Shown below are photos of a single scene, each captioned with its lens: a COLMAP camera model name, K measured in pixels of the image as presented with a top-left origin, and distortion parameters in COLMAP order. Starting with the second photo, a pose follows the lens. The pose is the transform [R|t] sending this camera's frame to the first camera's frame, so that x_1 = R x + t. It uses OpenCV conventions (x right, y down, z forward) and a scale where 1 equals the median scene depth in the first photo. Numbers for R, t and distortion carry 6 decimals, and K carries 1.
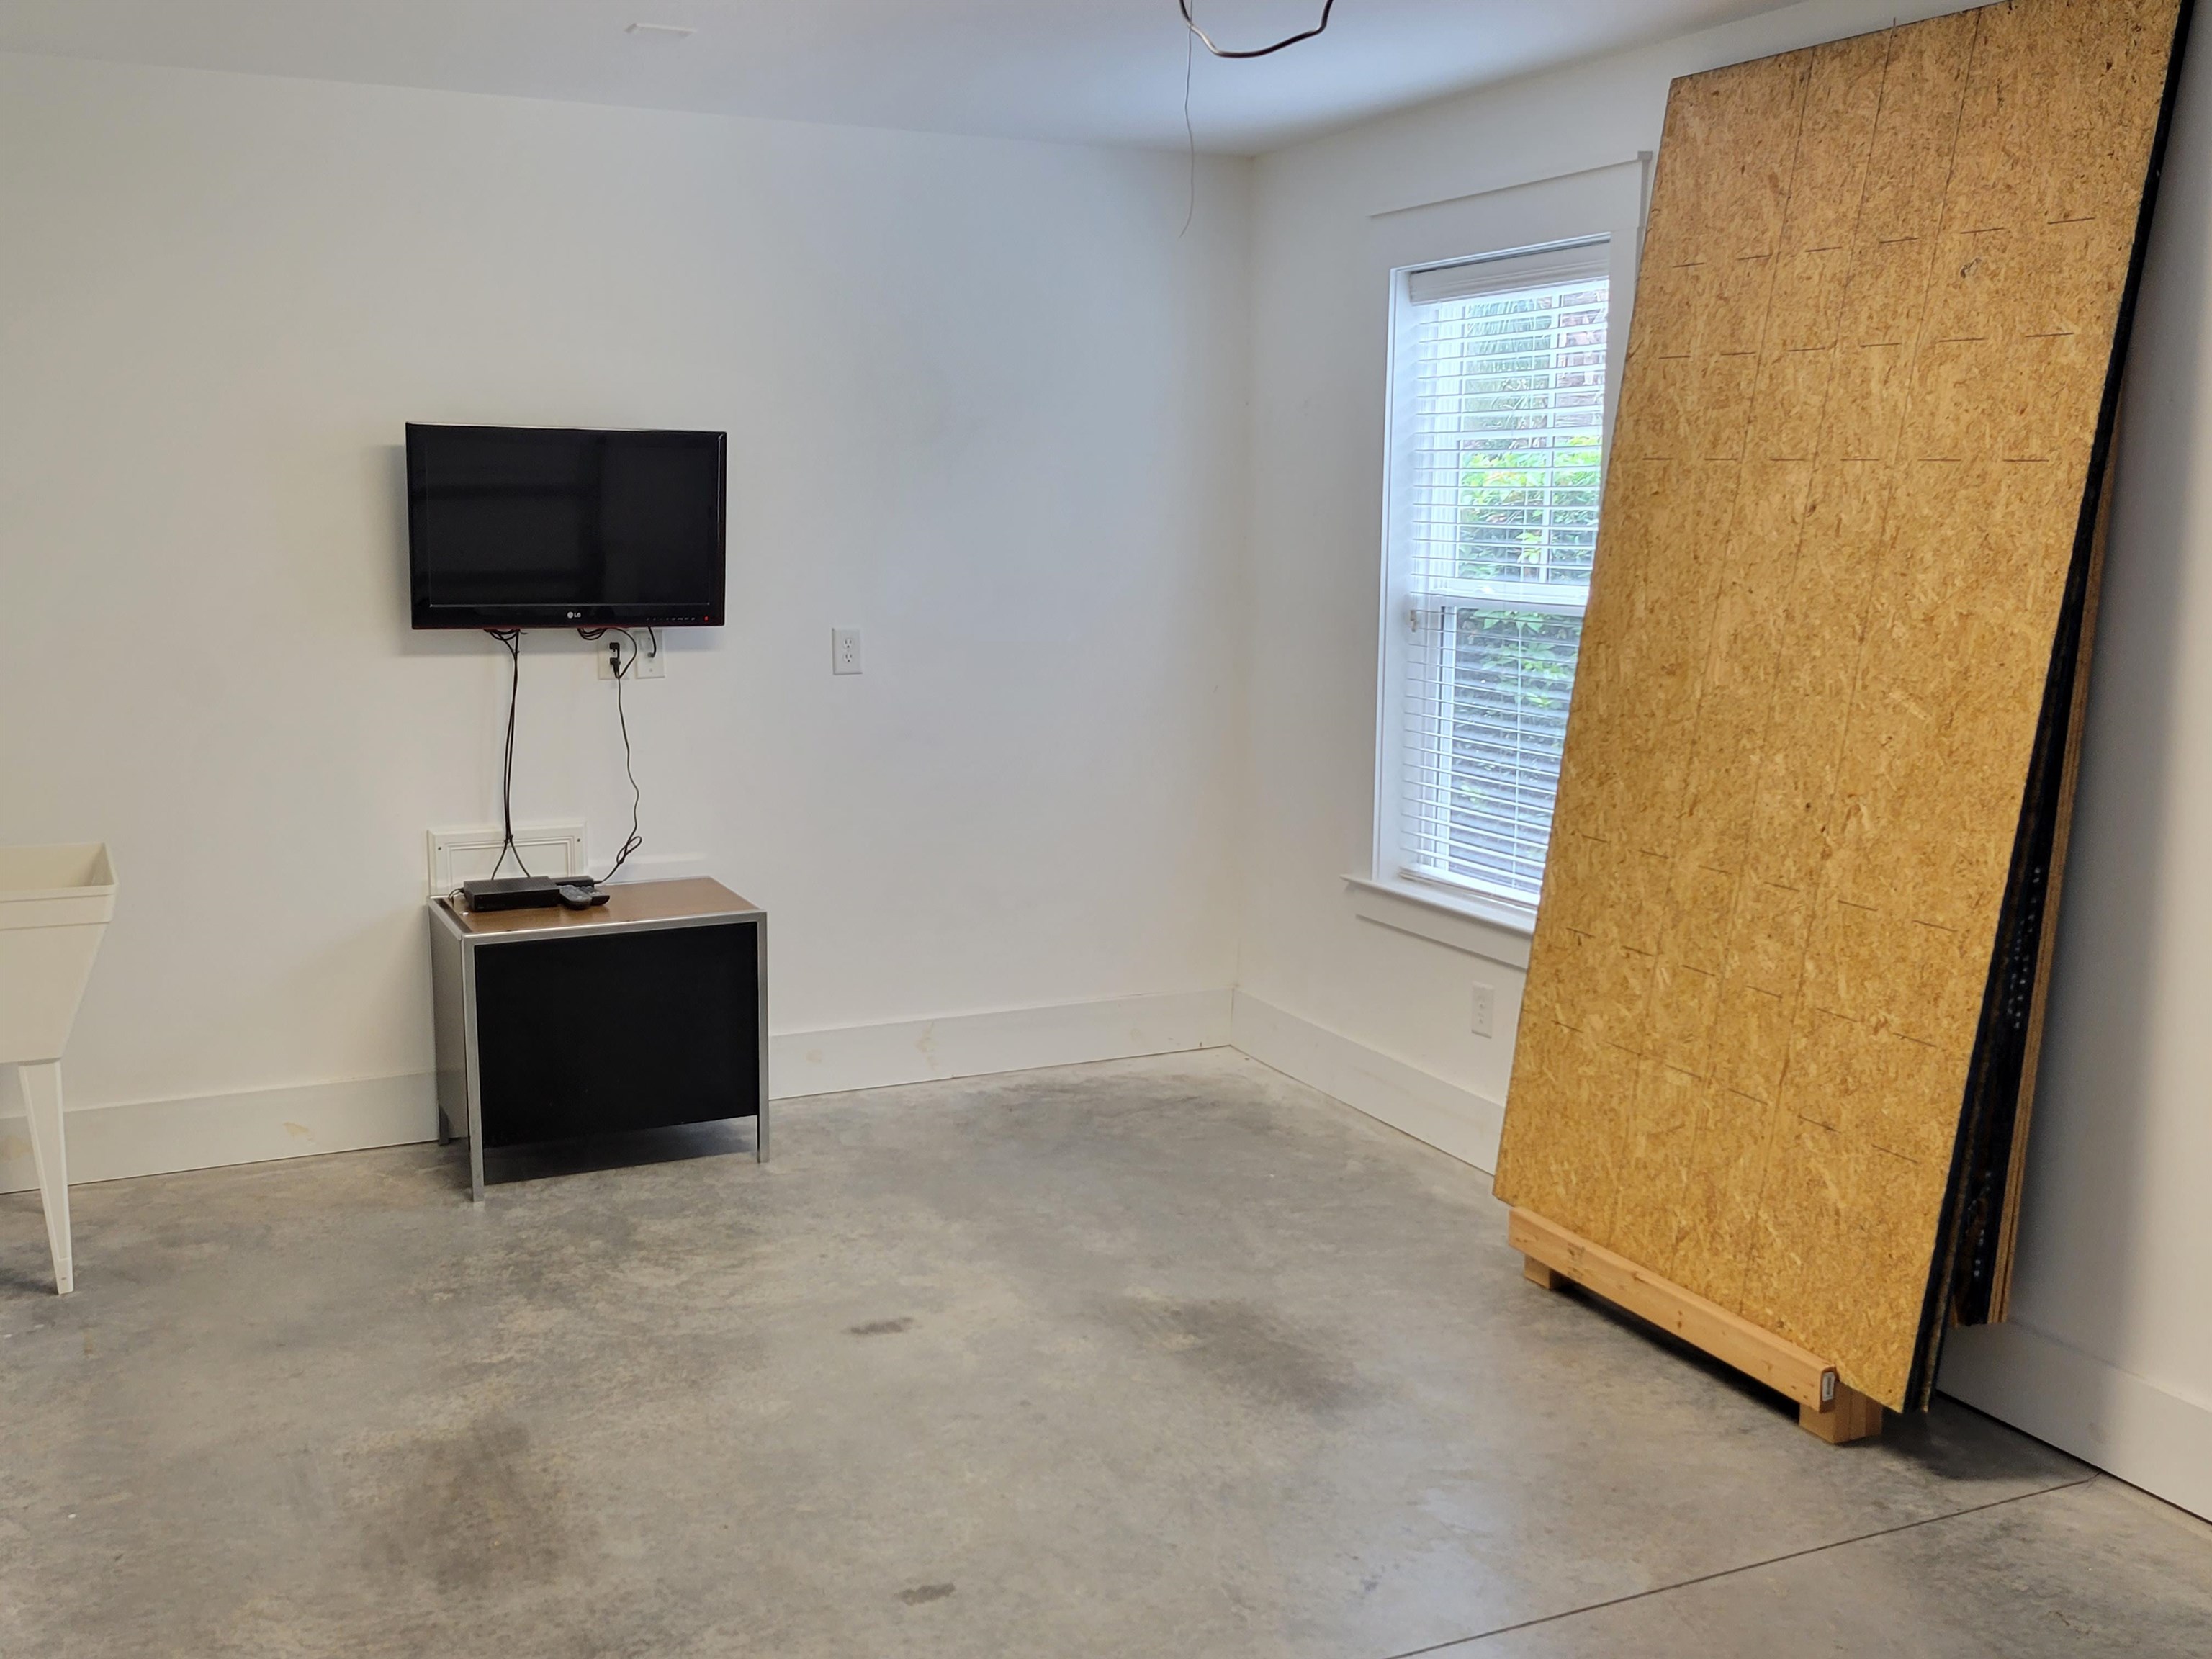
lens RADIAL K [[2083.0, 0, 1049.9], [0, 2083.0, 829.9], [0, 0, 1]] dist [0.037325, 0.000000]
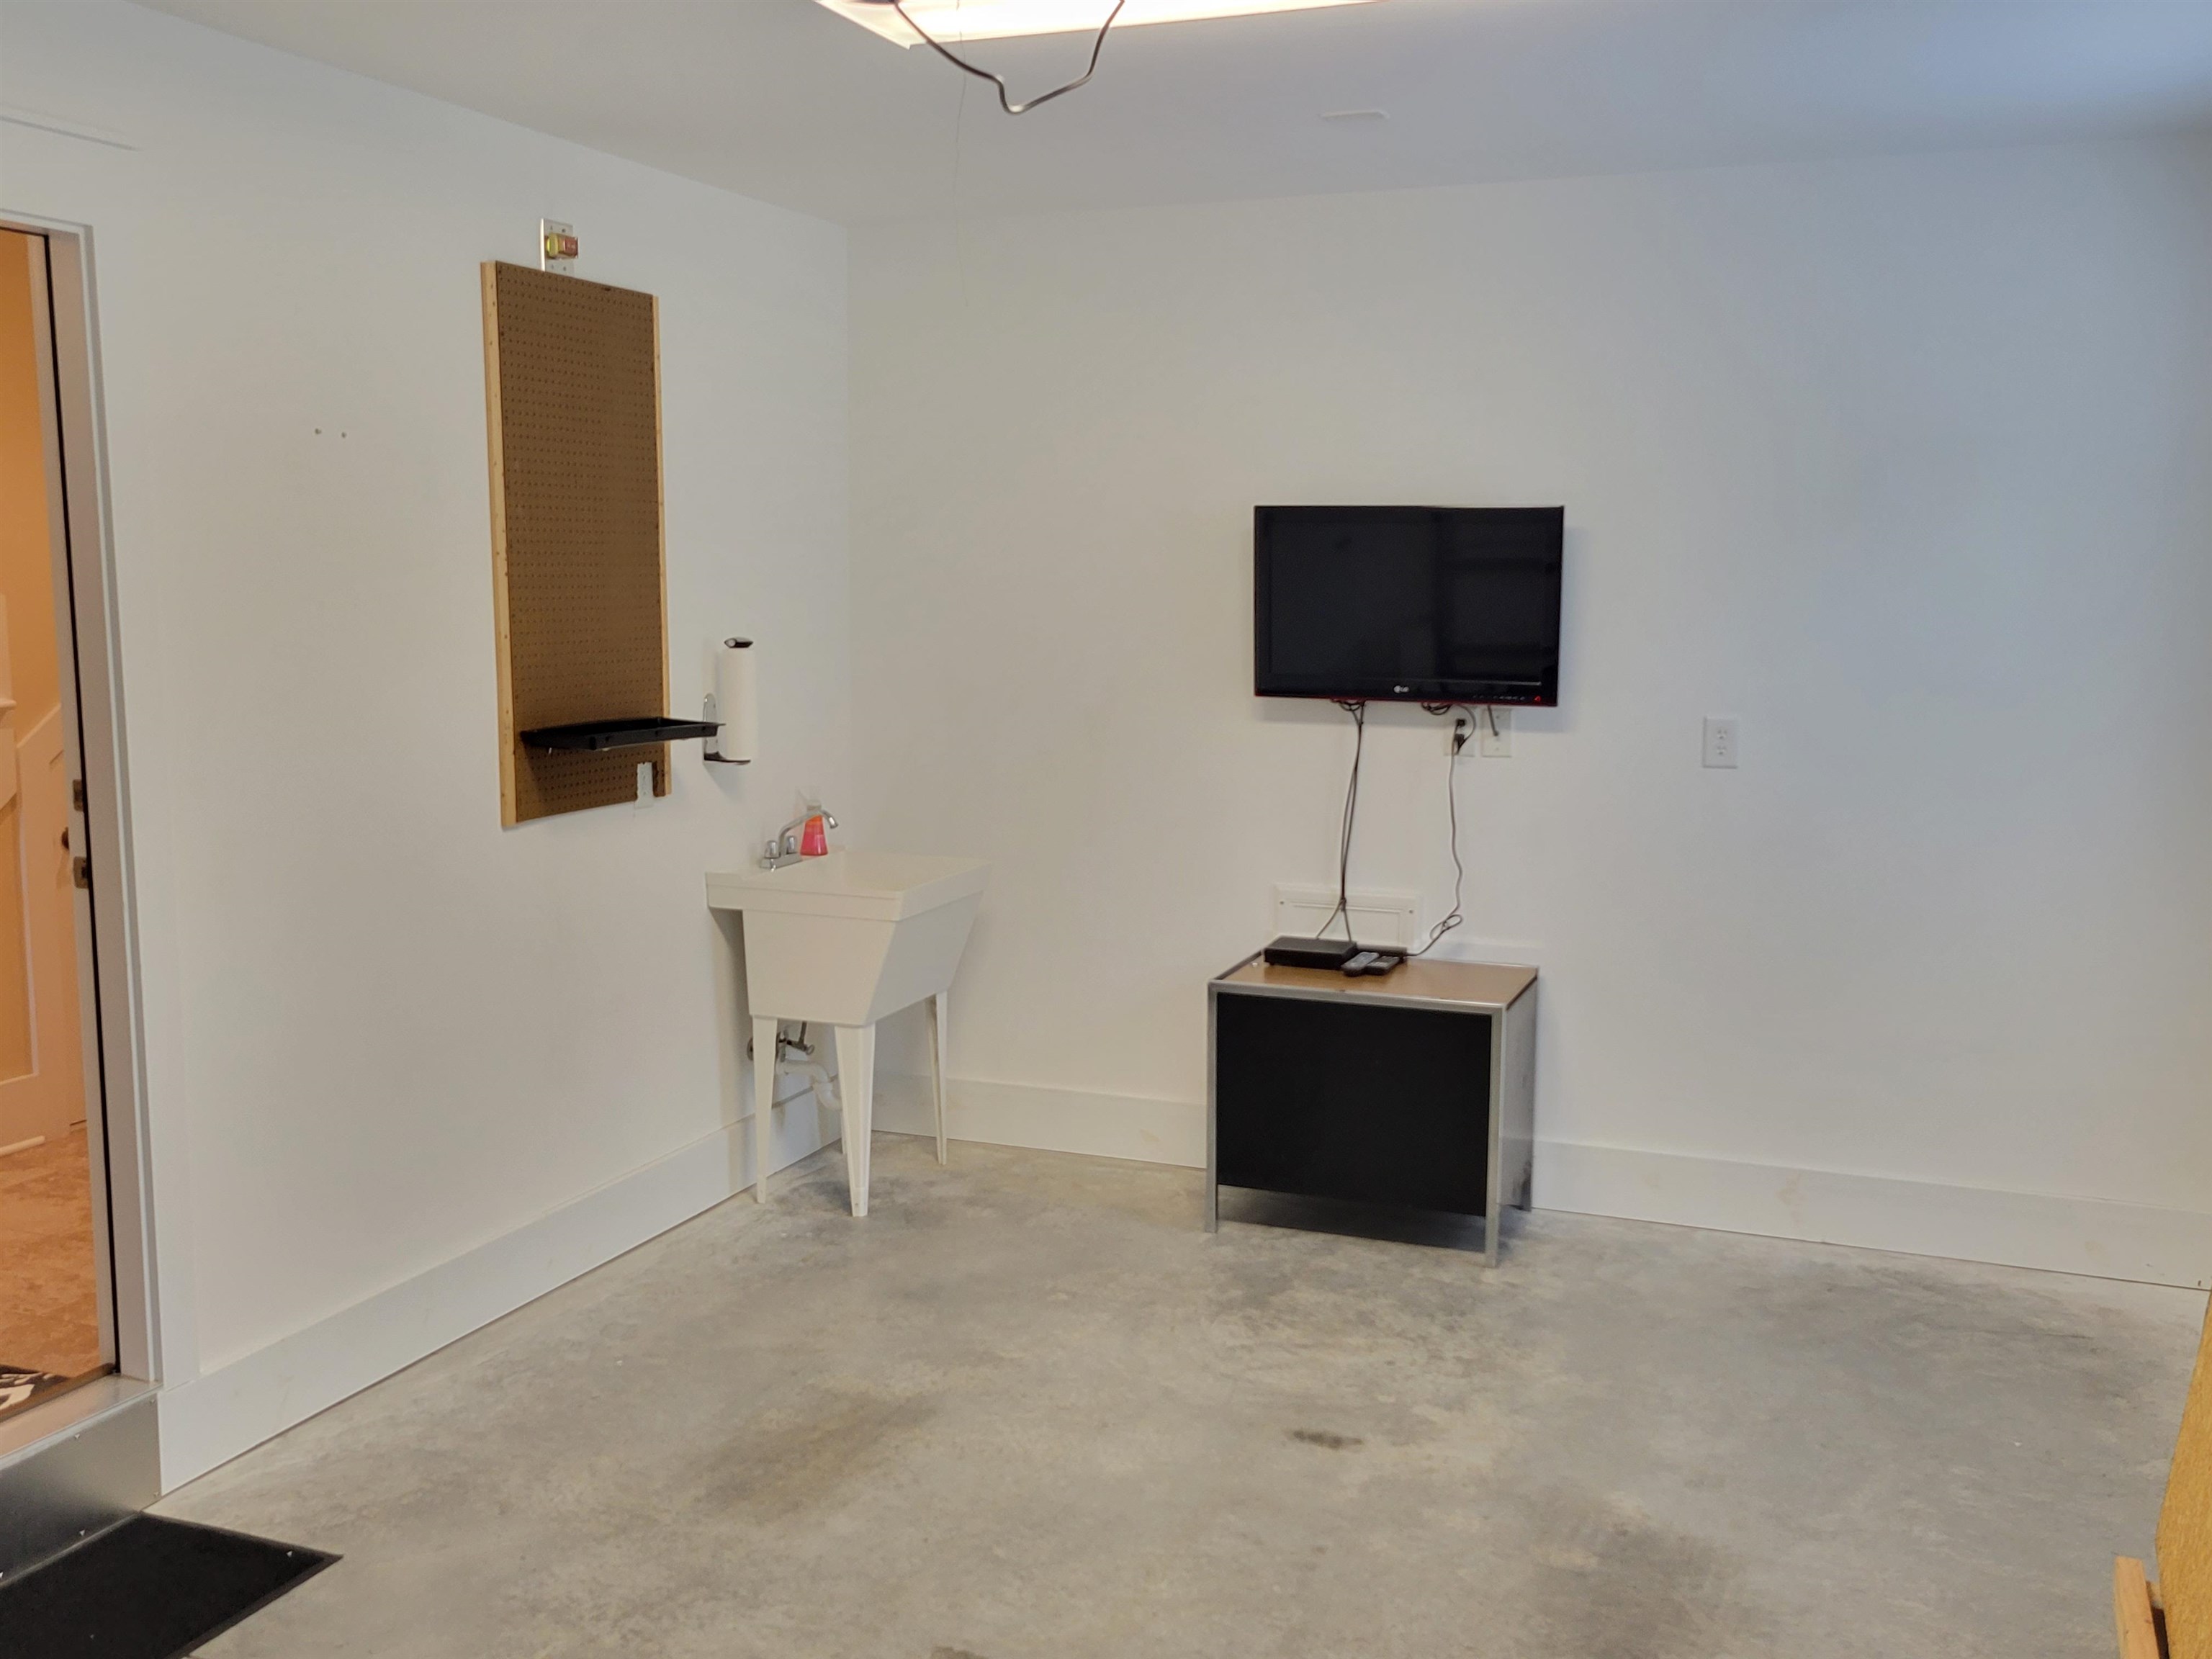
lens RADIAL K [[2083.0, 0, 1076.6], [0, 2083.0, 837.7], [0, 0, 1]] dist [0.037325, 0.000000]
pose [[0.689679, 0.092004, -0.718246, 0.404339], [-0.116111, 0.993112, 0.015720, -0.029331], [0.714745, 0.072554, 0.695611, 0.189771]]
